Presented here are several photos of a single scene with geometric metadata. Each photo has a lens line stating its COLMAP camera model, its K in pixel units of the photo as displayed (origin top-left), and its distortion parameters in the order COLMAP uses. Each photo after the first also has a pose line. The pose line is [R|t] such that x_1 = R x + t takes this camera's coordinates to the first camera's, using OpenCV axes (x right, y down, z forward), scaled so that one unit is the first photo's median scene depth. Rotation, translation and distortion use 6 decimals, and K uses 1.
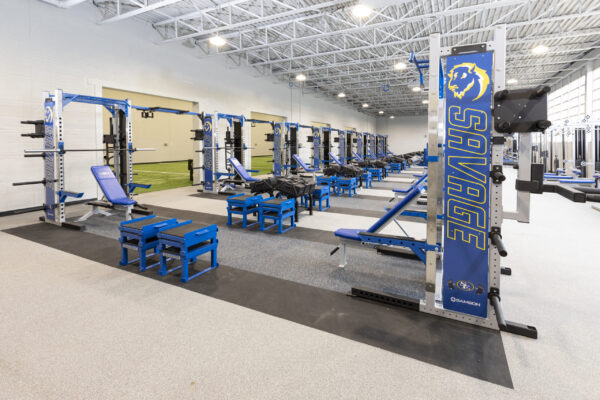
lens RADIAL K [[281.0, 0, 331.2], [0, 281.0, 149.0], [0, 0, 1]] dist [0.001093, -0.000549]
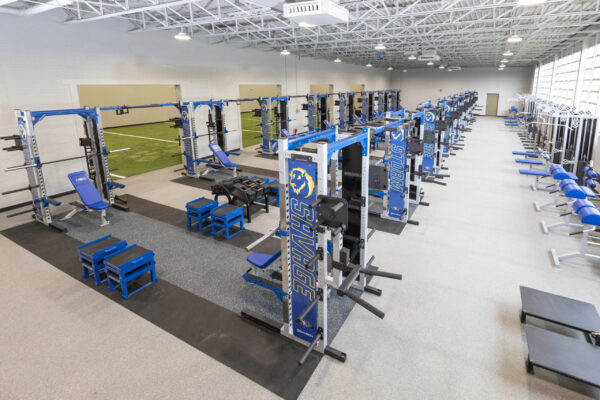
lens RADIAL K [[293.8, 0, 349.2], [0, 293.8, 138.0], [0, 0, 1]] dist [-0.002788, 0.000021]
pose [[0.999603, 0.010245, -0.026259, 0.338310], [-0.005817, 0.986533, 0.163456, -0.302798], [0.027580, -0.163238, 0.986201, -0.125404]]
